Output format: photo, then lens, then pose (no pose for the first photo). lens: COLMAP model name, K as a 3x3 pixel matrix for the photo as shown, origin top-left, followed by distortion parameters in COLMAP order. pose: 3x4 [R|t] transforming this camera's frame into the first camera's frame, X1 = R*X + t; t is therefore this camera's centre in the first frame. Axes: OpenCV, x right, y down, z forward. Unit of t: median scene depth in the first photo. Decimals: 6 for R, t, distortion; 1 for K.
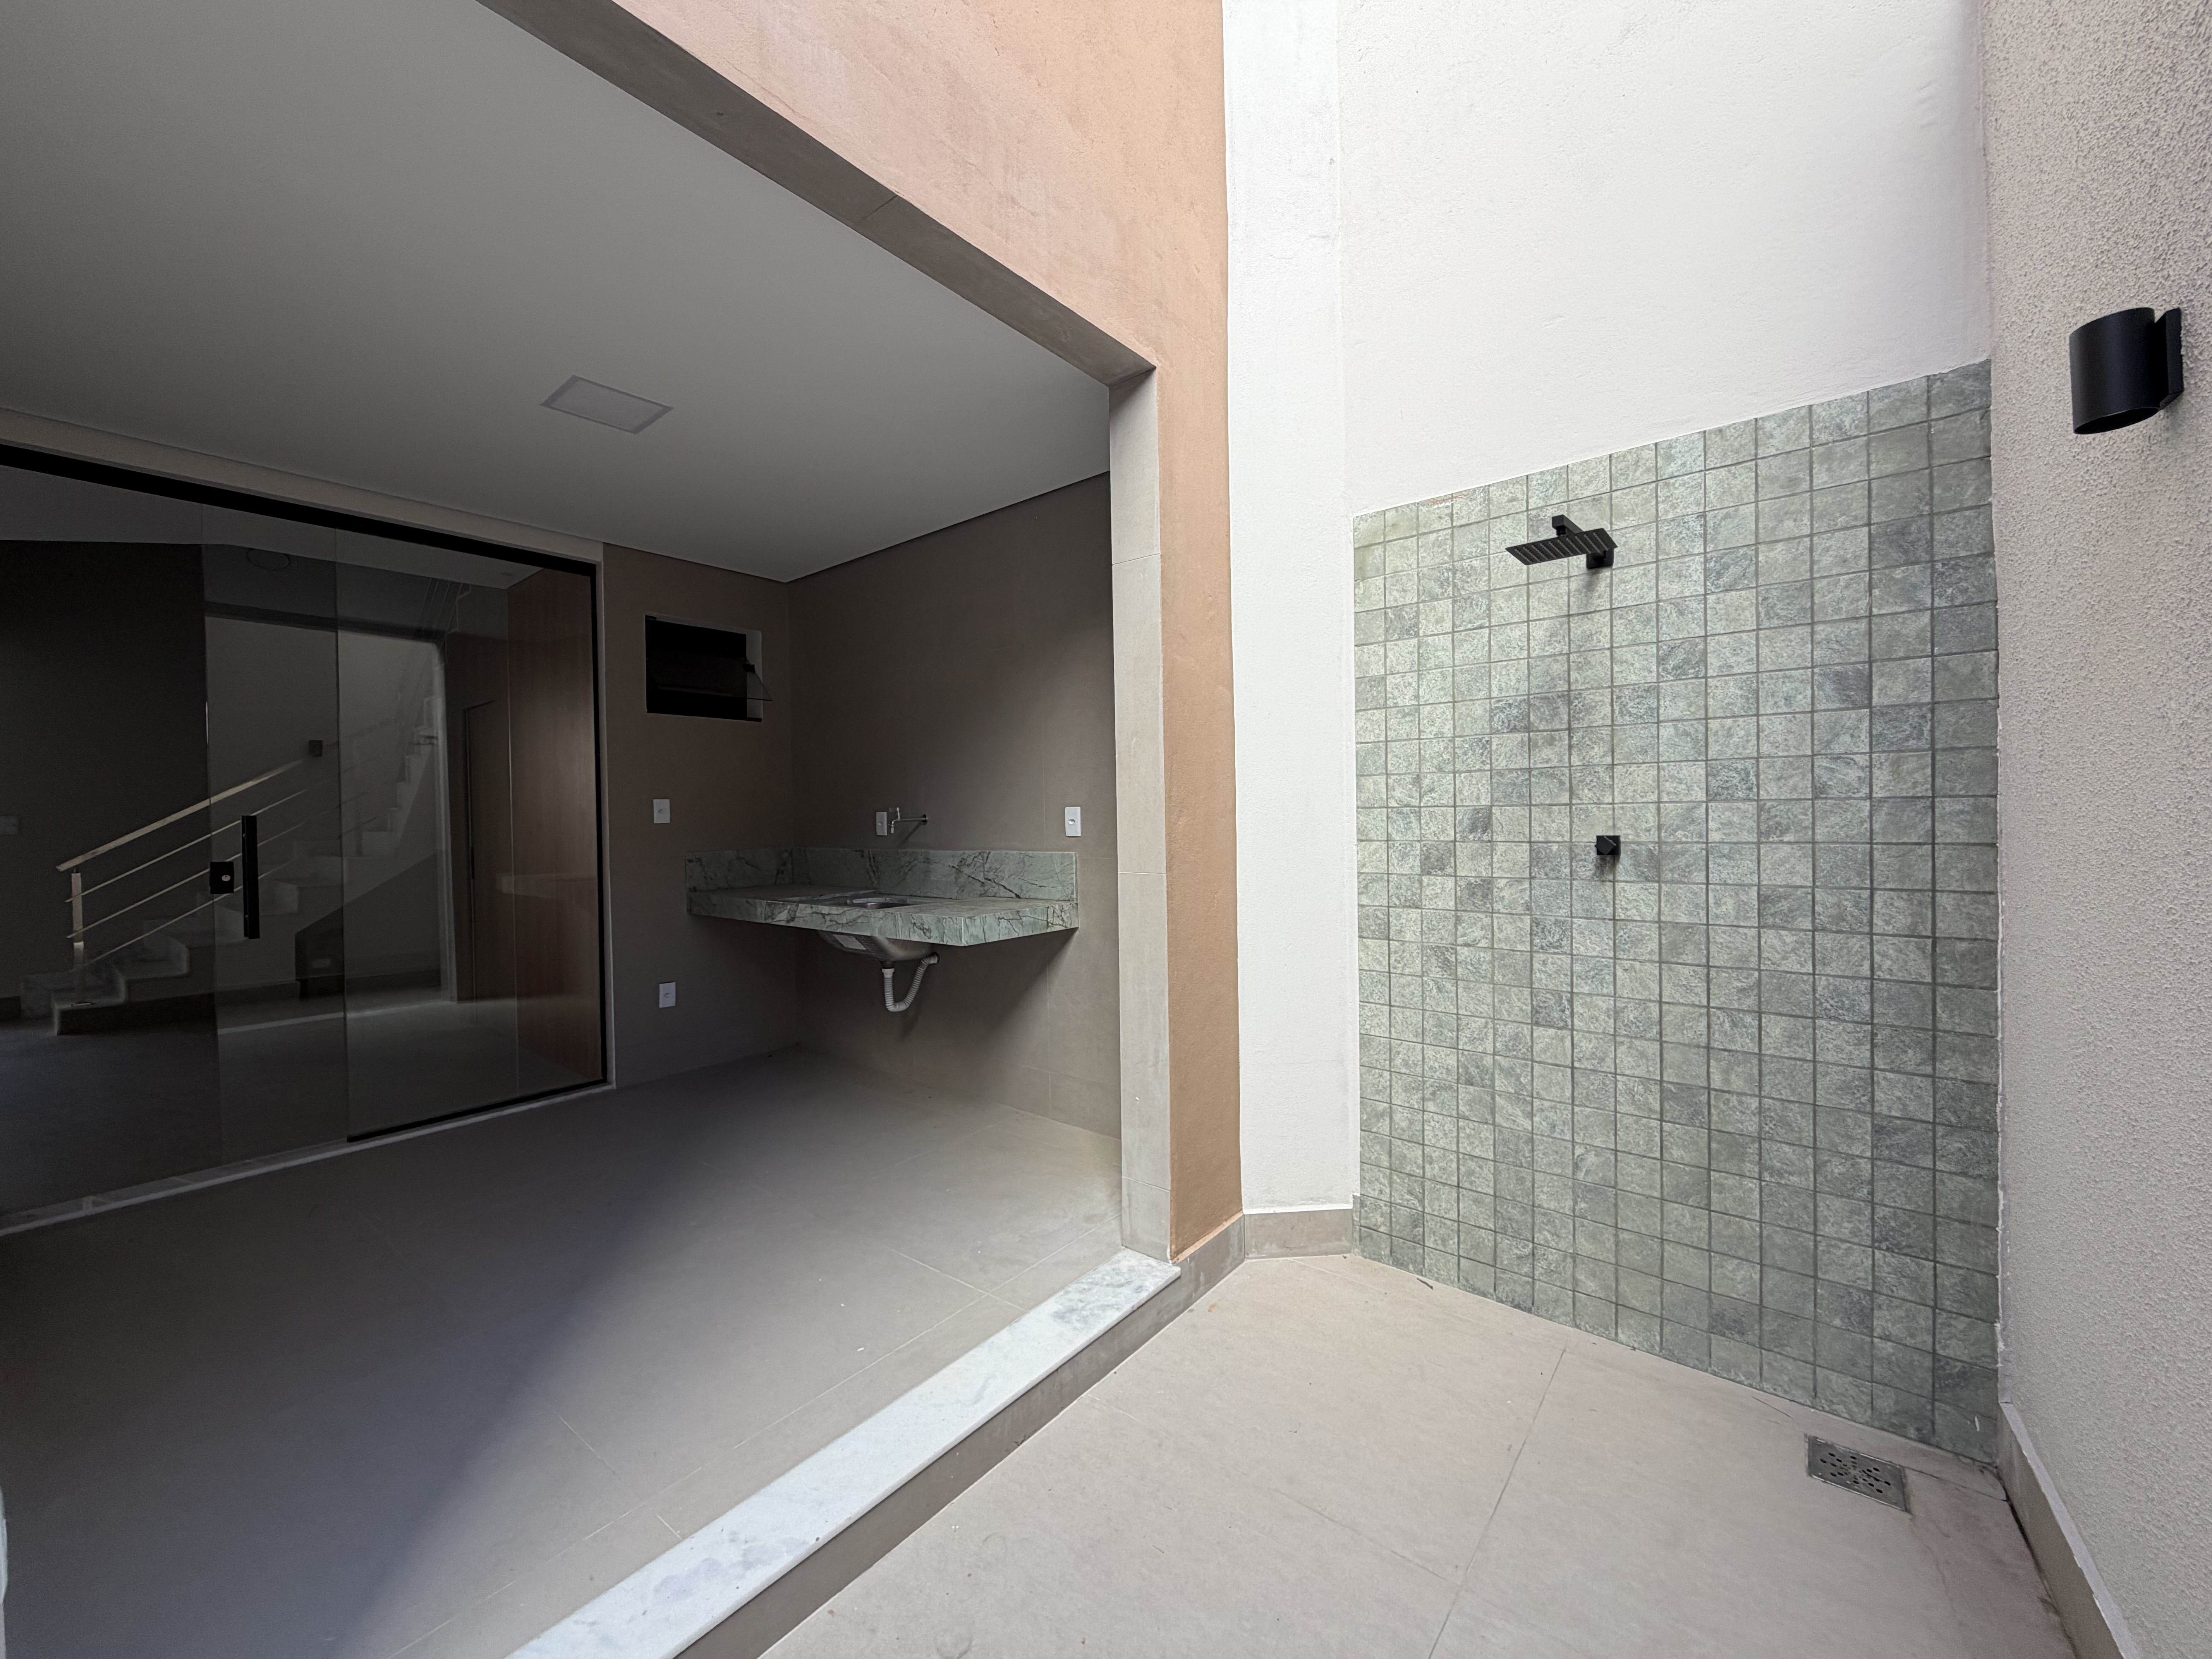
lens RADIAL K [[876.2, 0, 1106.0], [0, 876.2, 829.5], [0, 0, 1]] dist [-0.000313, 0.000177]
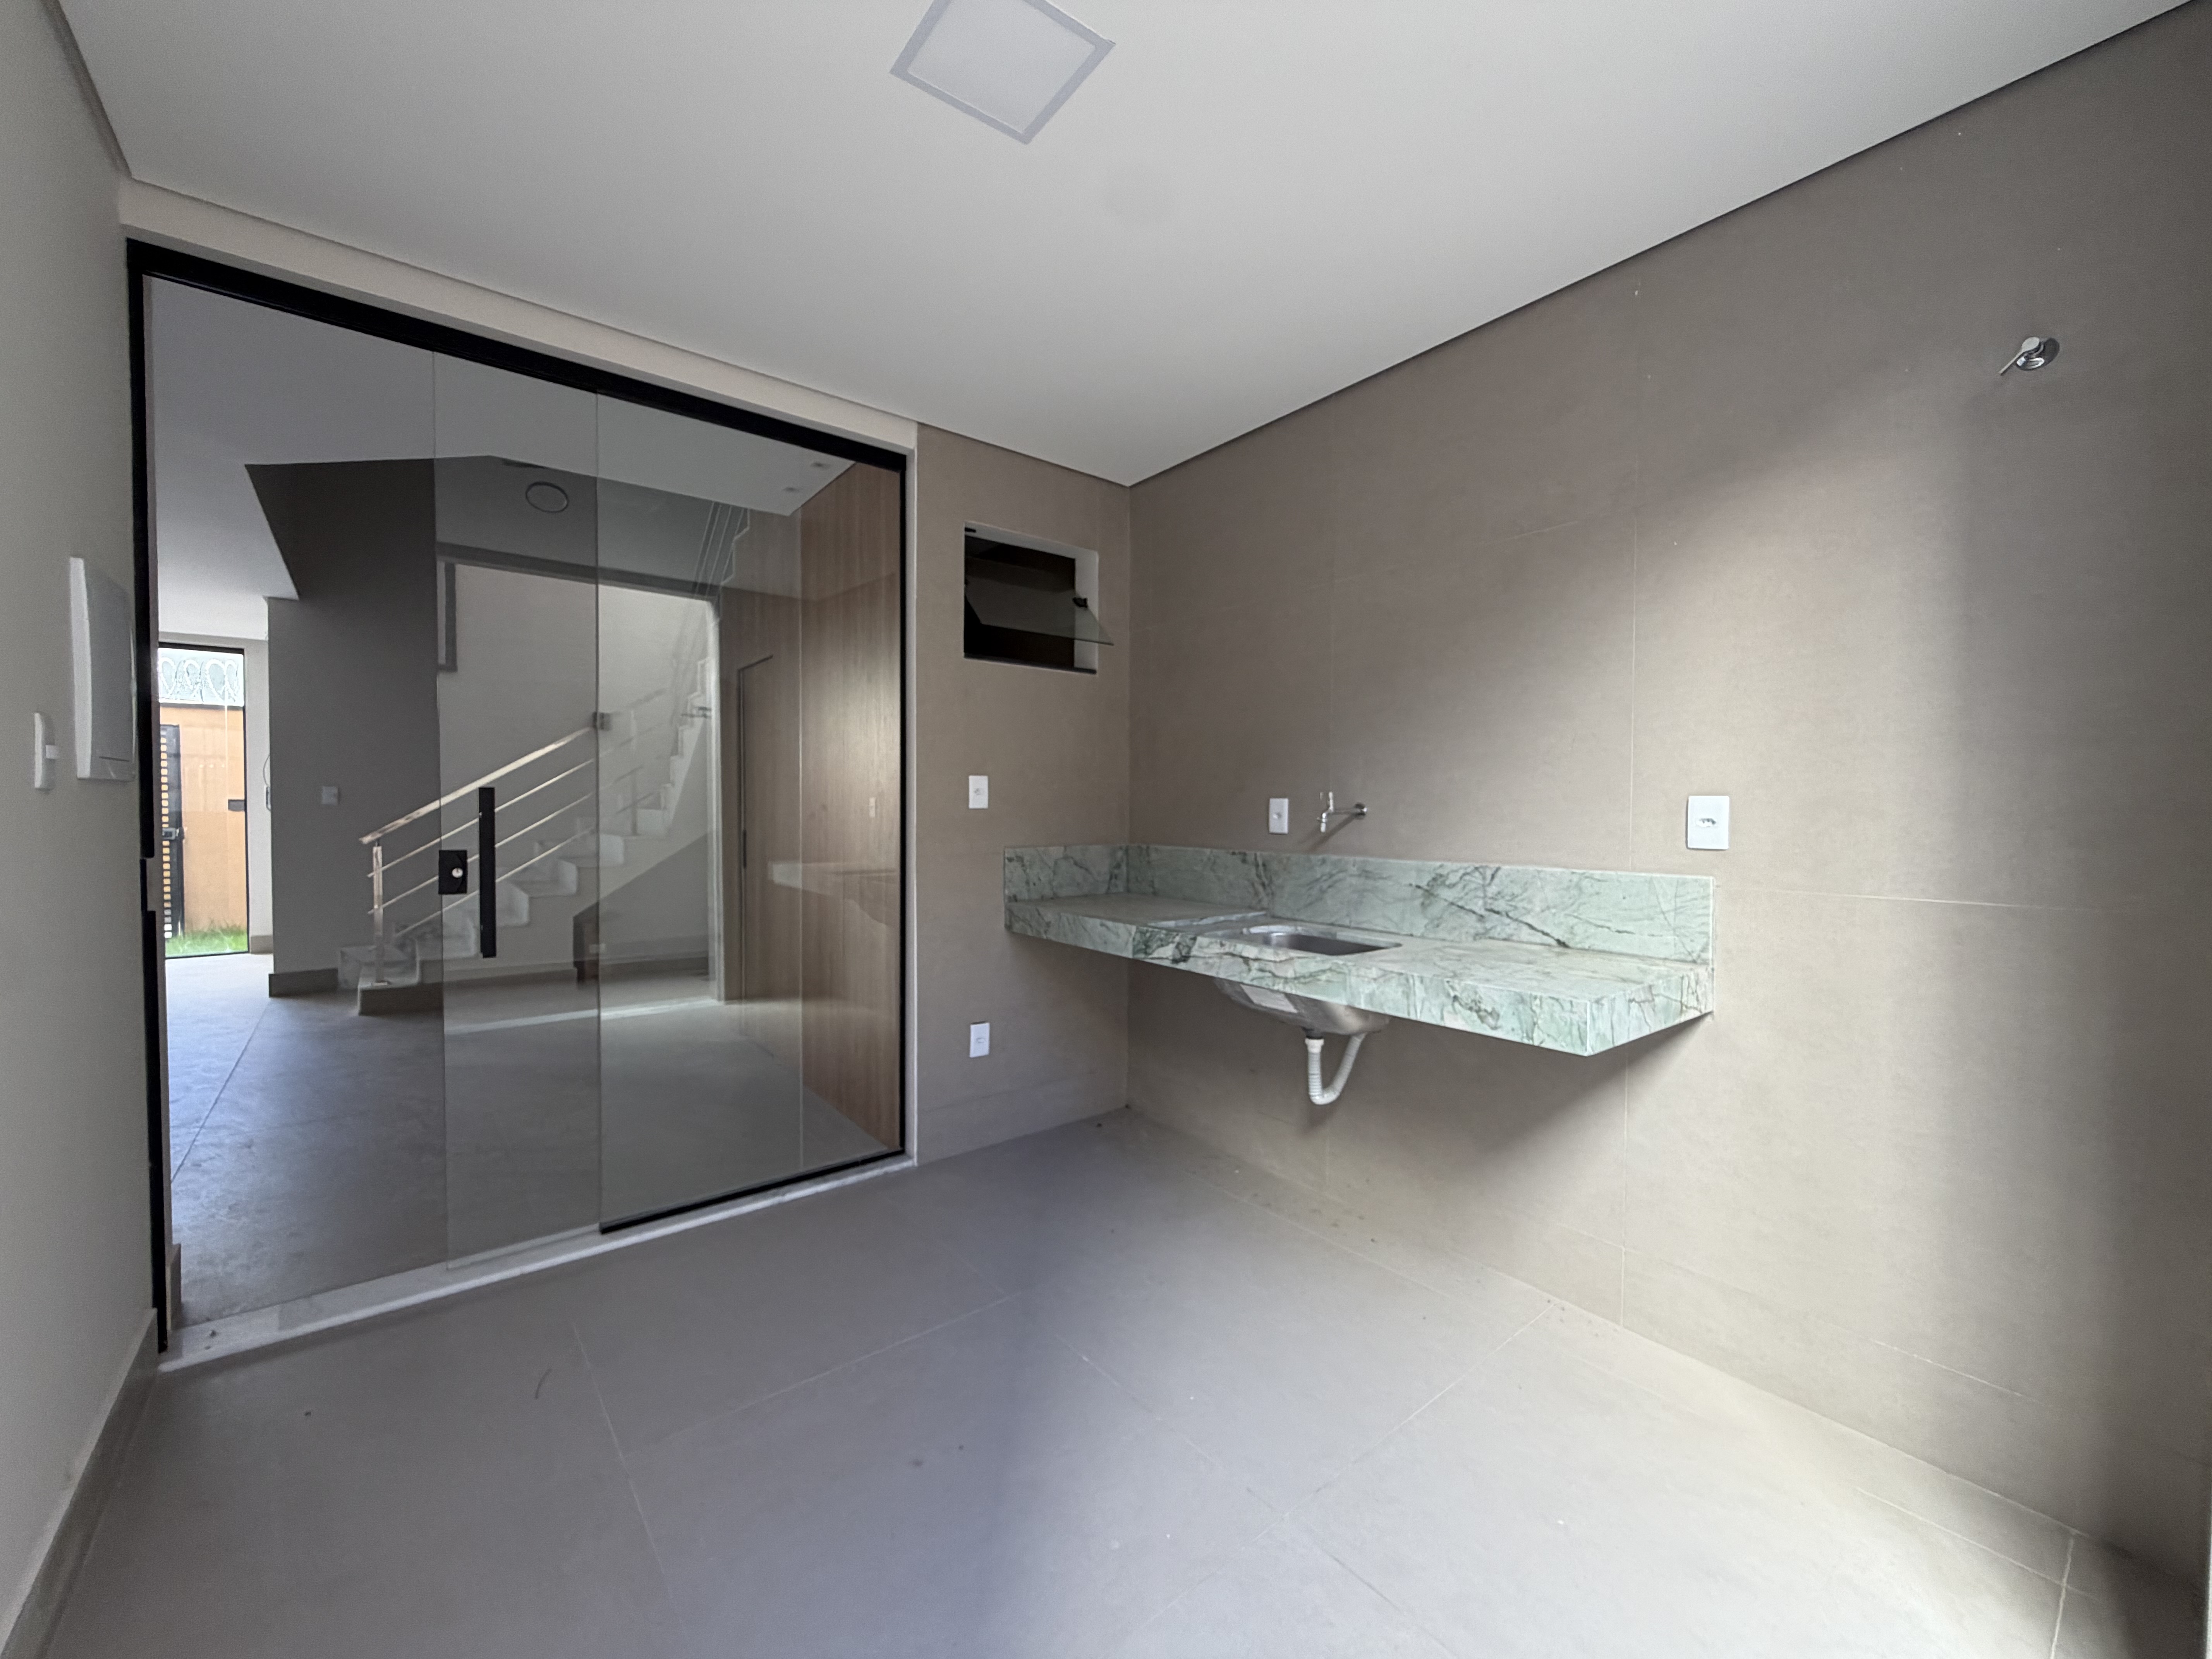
lens RADIAL K [[876.2, 0, 1106.0], [0, 876.2, 829.5], [0, 0, 1]] dist [-0.000313, 0.000177]
pose [[0.975190, 0.026849, -0.219735, -0.242317], [-0.024042, 0.999592, 0.015439, -0.003131], [0.220059, -0.009773, 0.975438, 0.307772]]
